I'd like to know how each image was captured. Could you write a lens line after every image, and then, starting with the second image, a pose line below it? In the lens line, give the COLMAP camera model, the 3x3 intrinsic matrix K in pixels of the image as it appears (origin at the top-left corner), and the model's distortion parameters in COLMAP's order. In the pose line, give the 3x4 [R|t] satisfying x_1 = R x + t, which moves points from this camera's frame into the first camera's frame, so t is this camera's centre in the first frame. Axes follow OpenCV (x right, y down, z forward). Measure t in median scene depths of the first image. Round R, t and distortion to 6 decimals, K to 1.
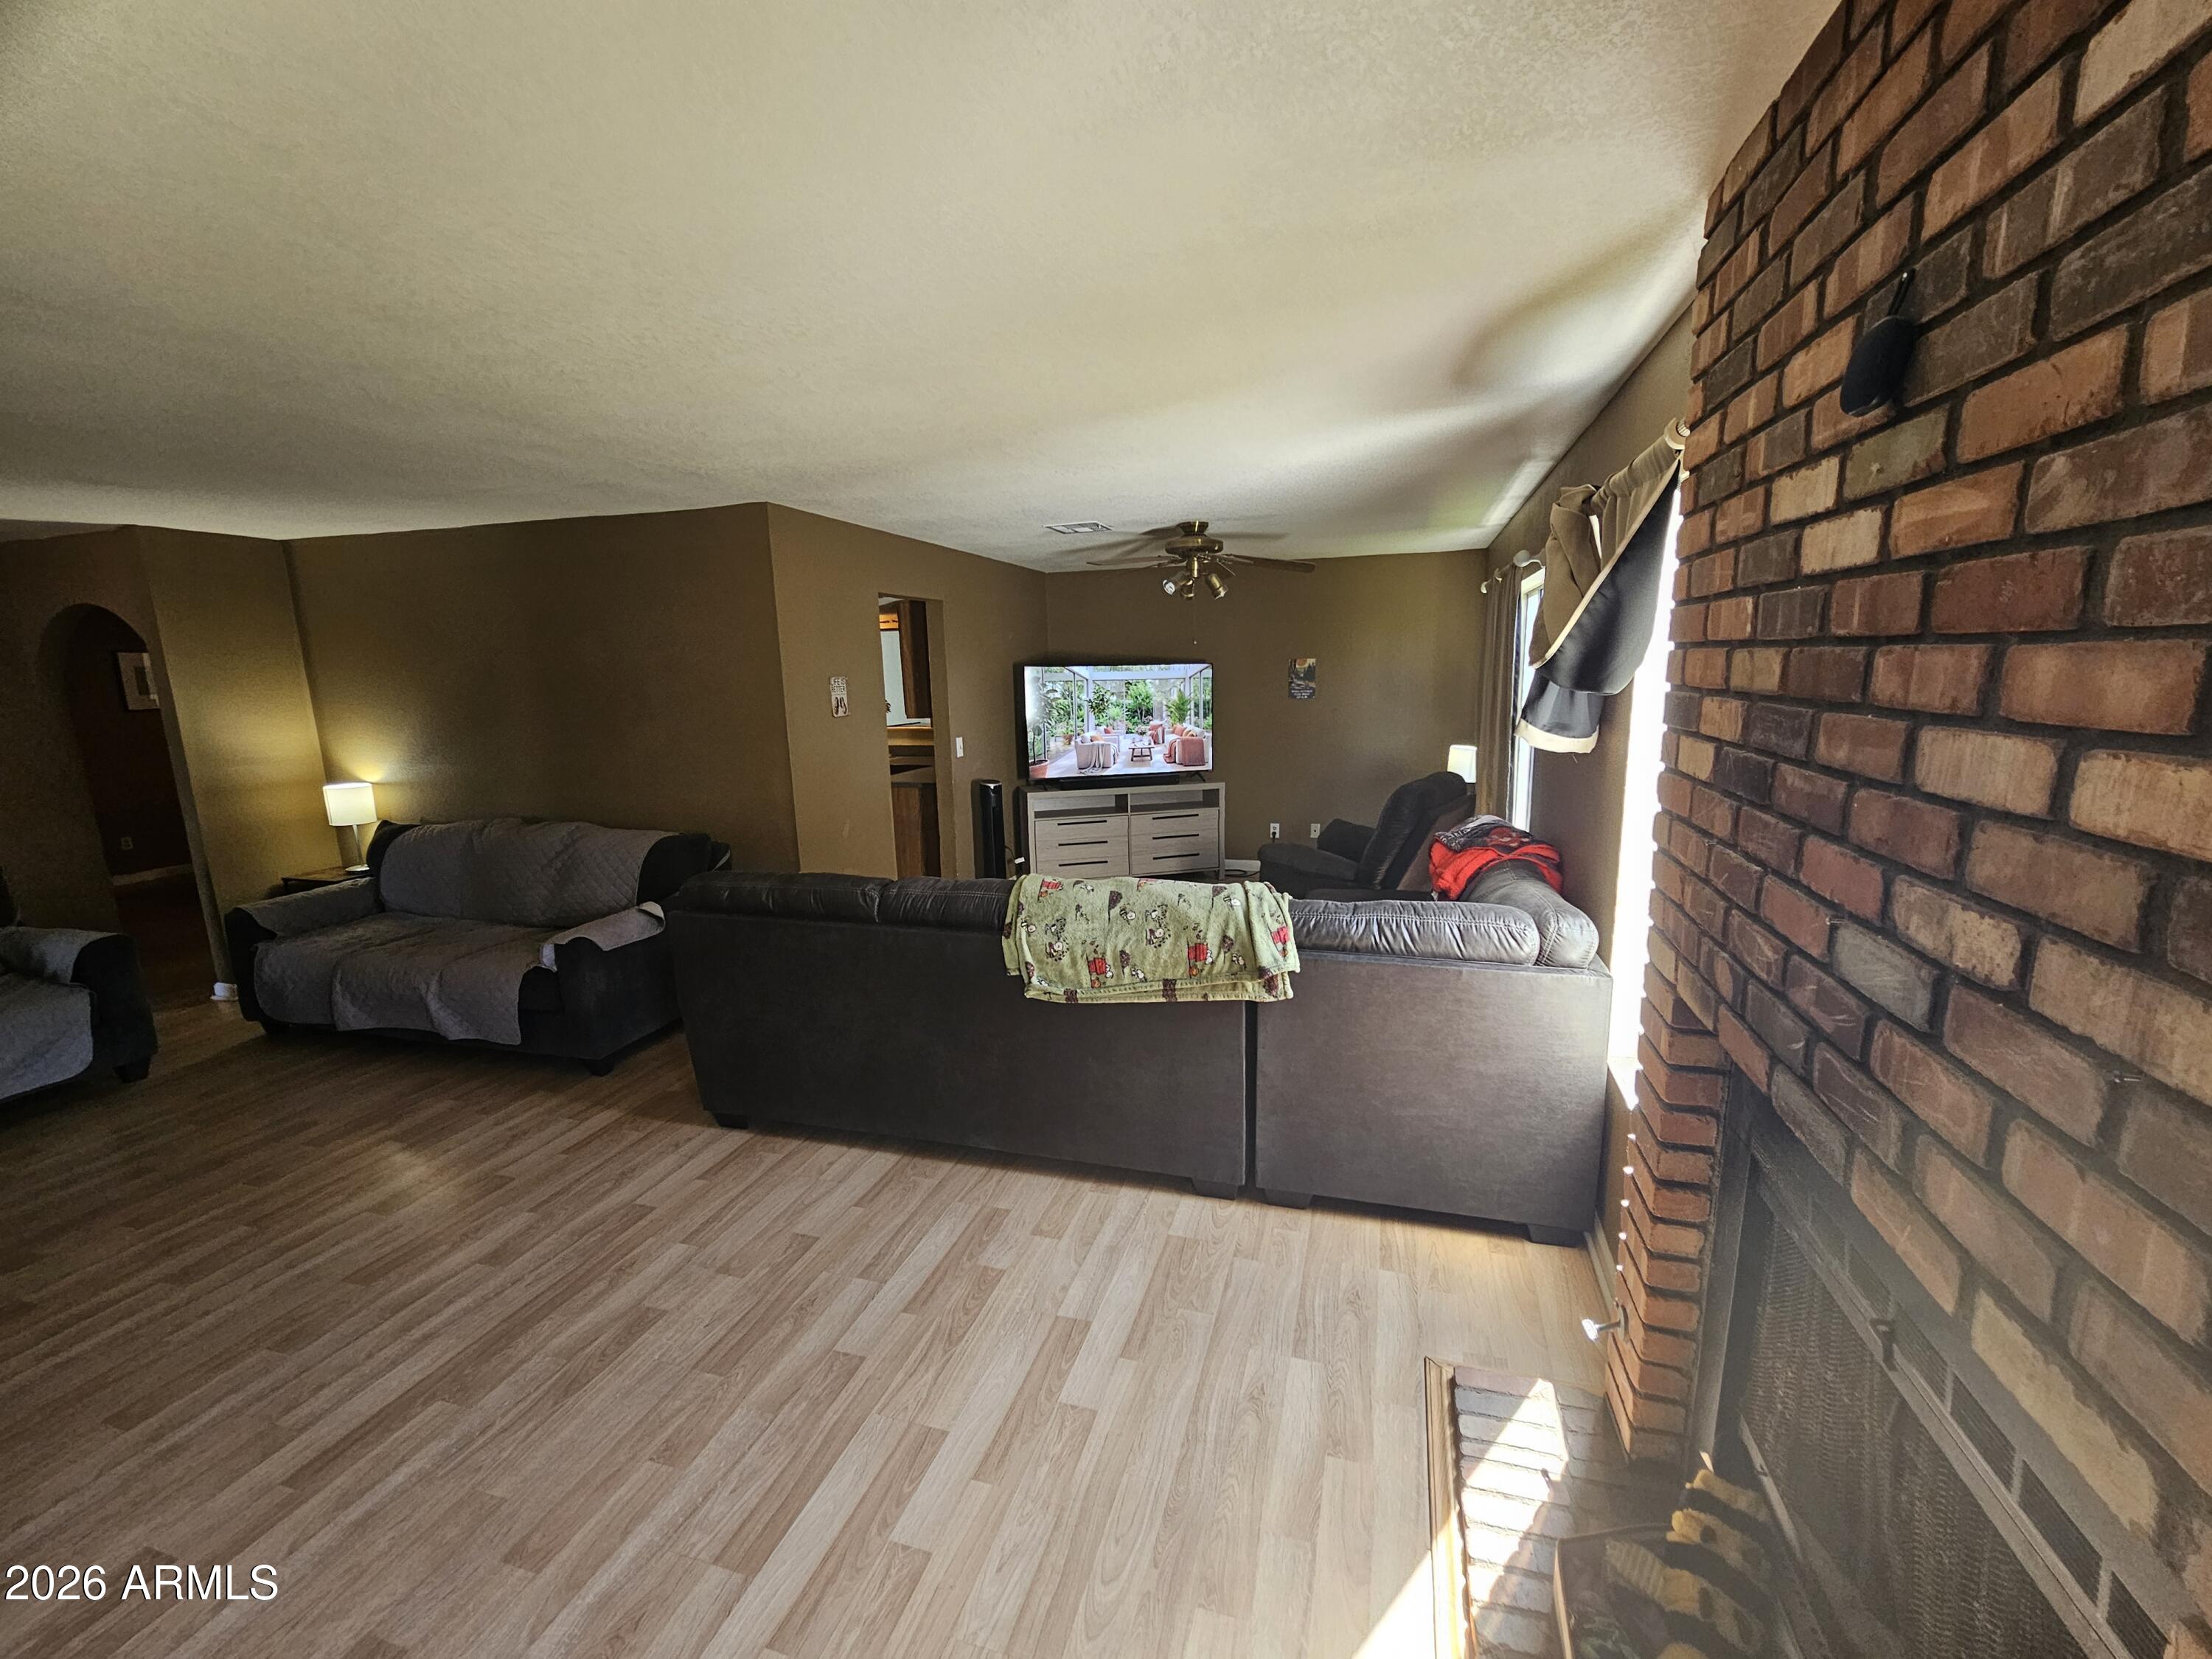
lens RADIAL K [[913.3, 0, 1113.5], [0, 913.3, 837.0], [0, 0, 1]] dist [-0.003418, 0.003512]
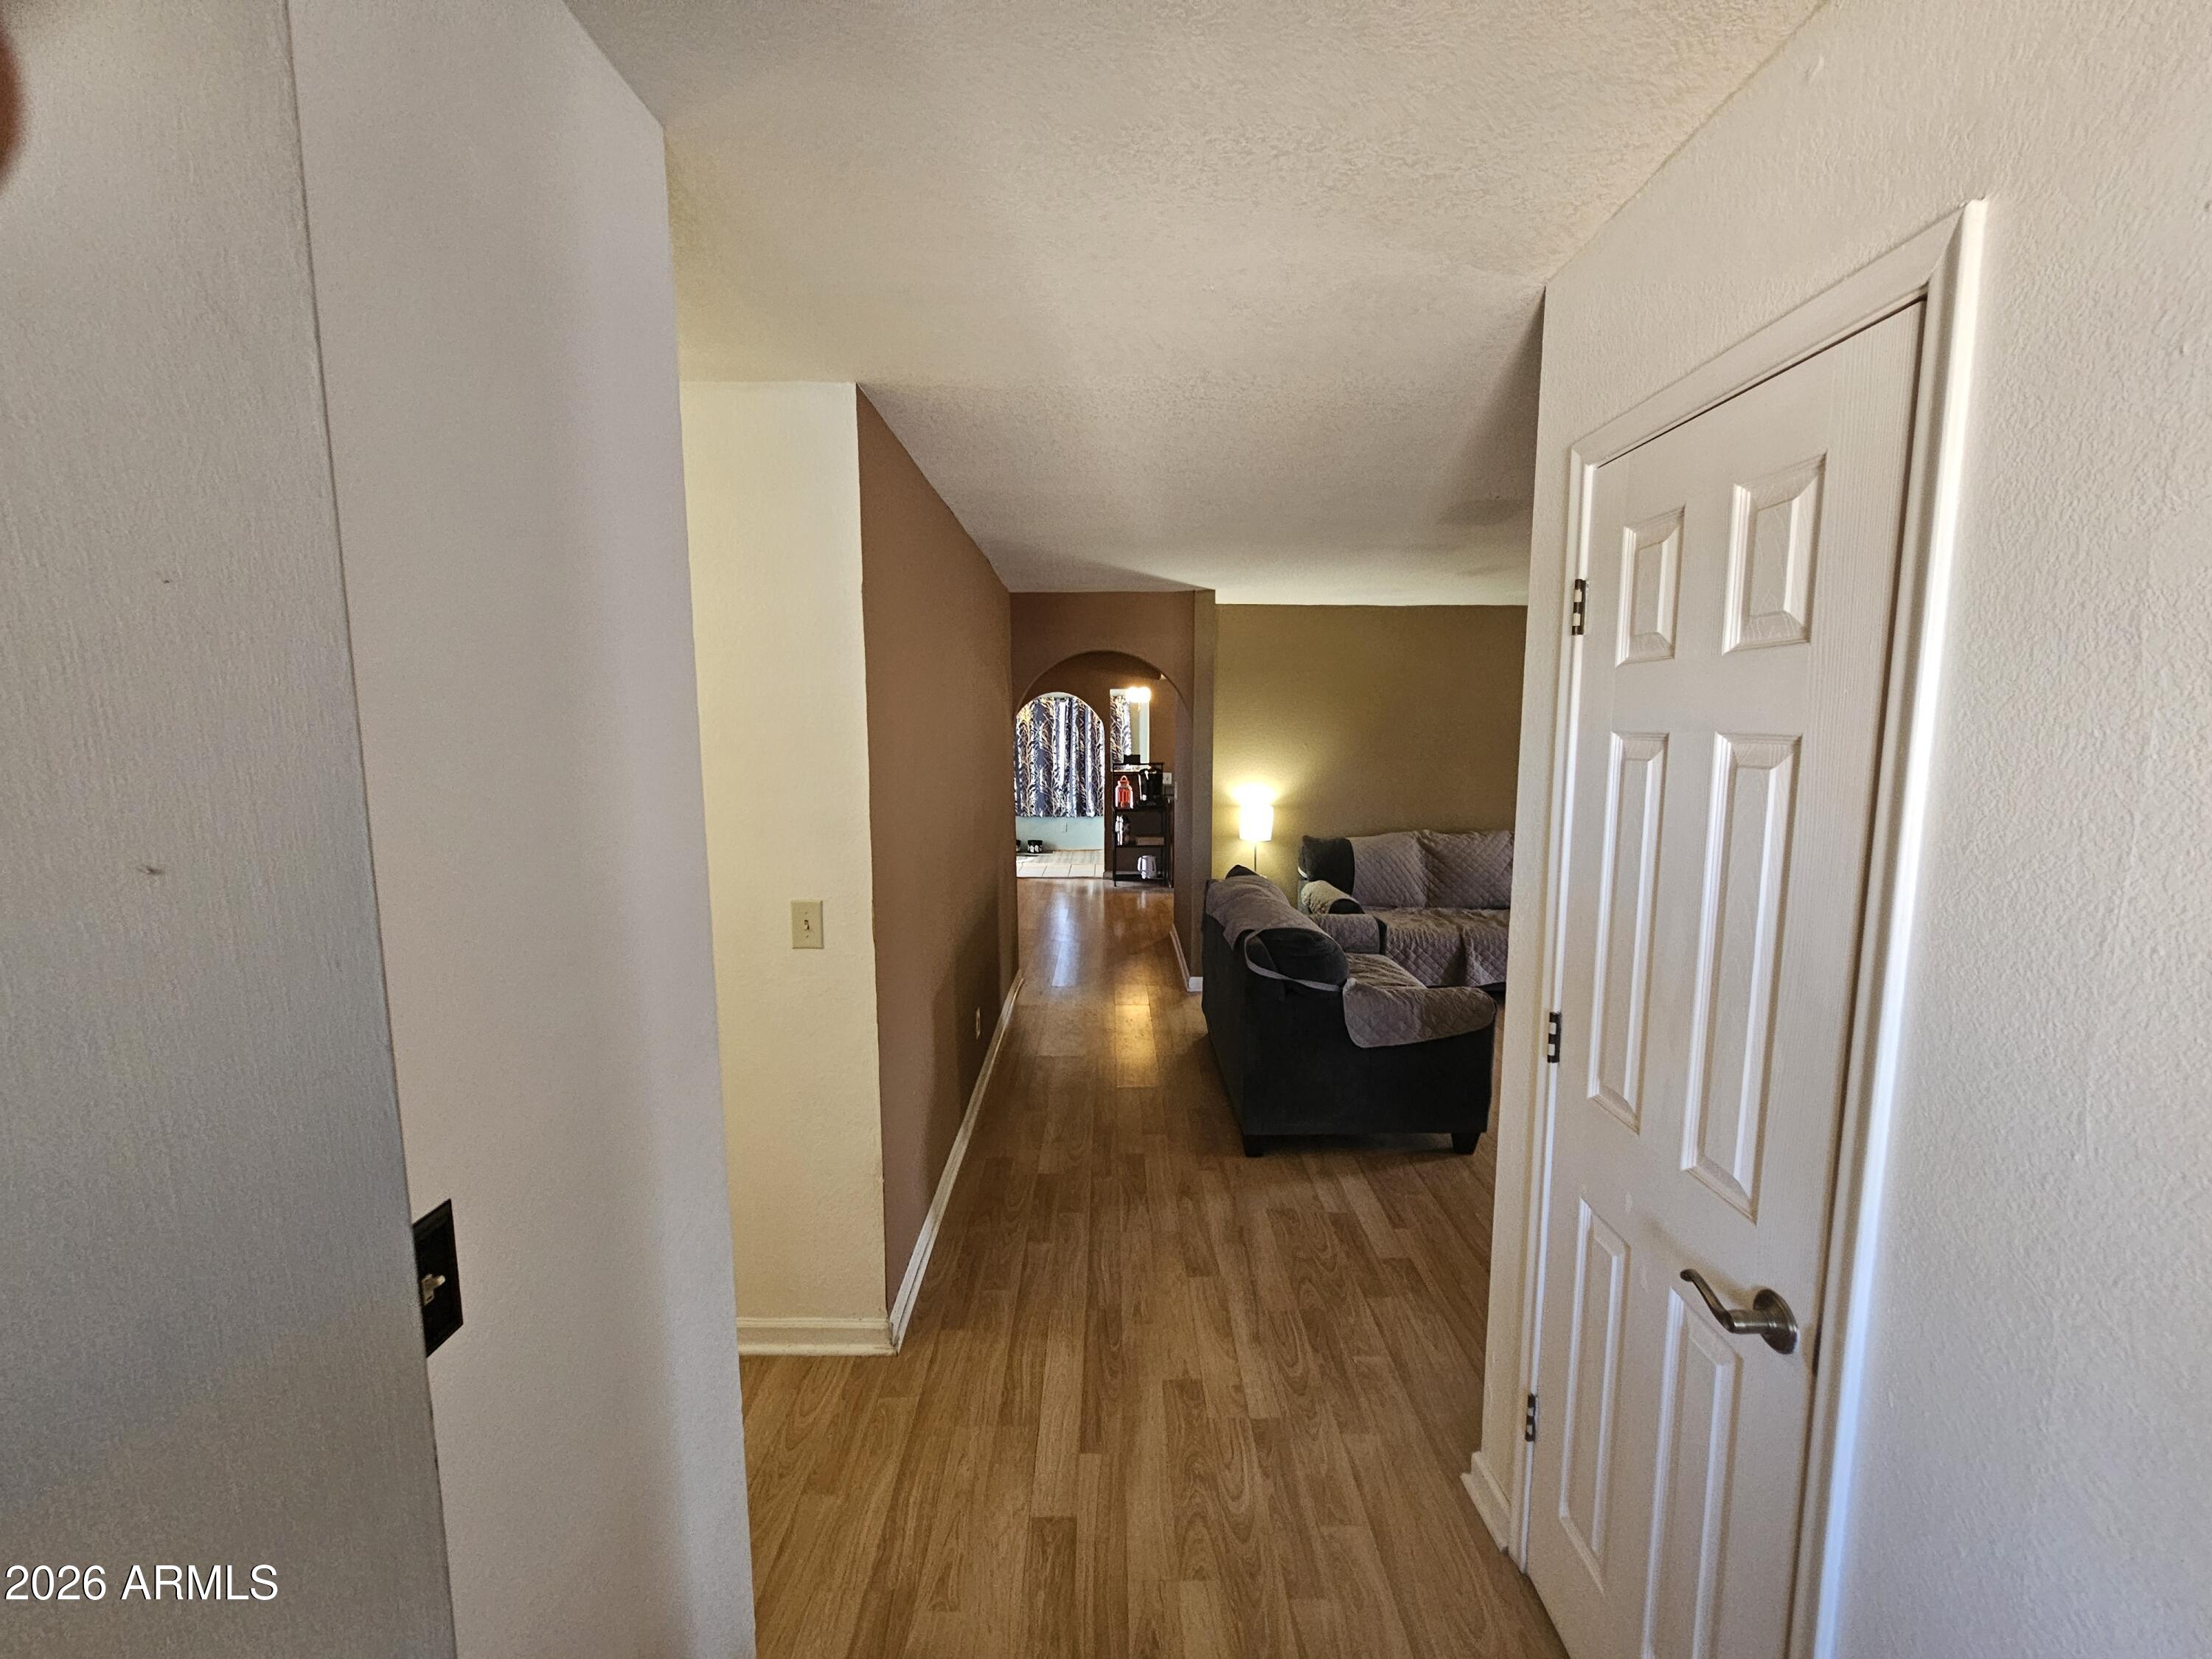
lens RADIAL K [[909.3, 0, 1110.1], [0, 909.3, 839.9], [0, 0, 1]] dist [0.000529, 0.000897]
pose [[0.956191, -0.013483, 0.292433, -2.254069], [0.033487, 0.997419, -0.063506, 0.091633], [-0.290822, 0.070517, 0.954175, -0.116170]]
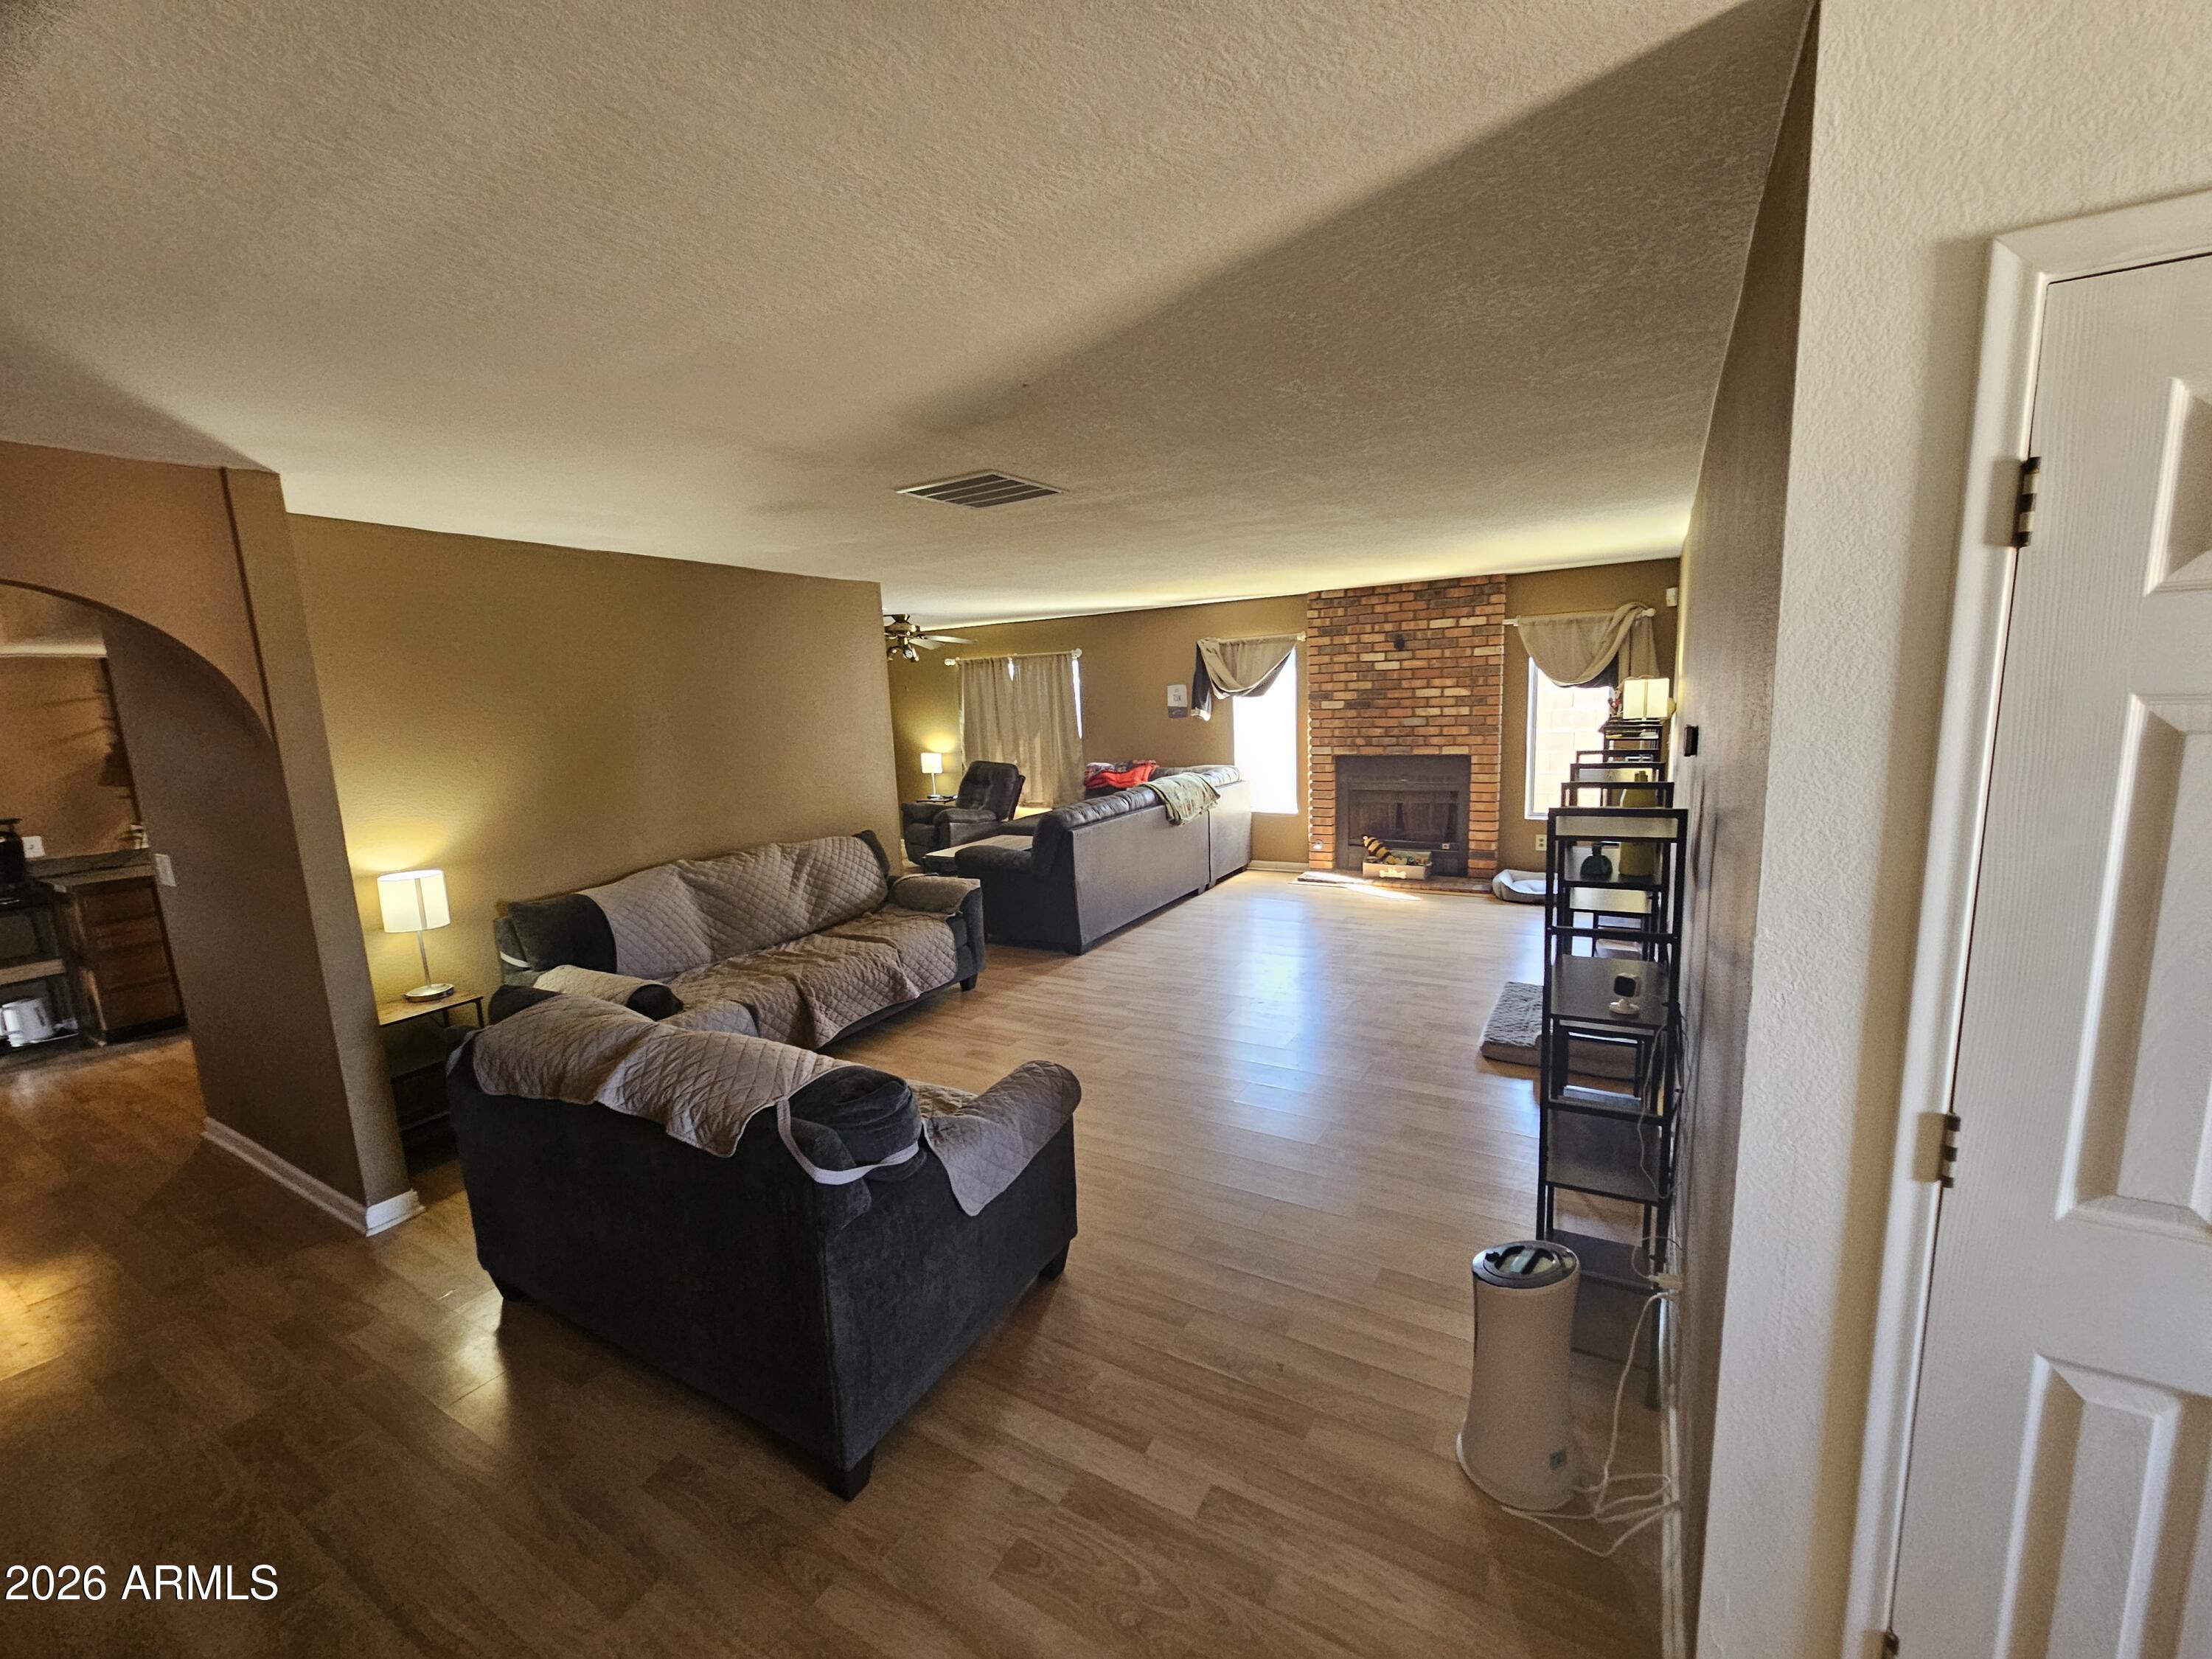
lens RADIAL K [[909.3, 0, 1110.1], [0, 909.3, 839.9], [0, 0, 1]] dist [0.000529, 0.000897]
pose [[0.235936, -0.142485, 0.961266, -2.265195], [0.218570, 0.971627, 0.090374, -0.042725], [-0.946869, 0.188781, 0.260384, 0.505411]]
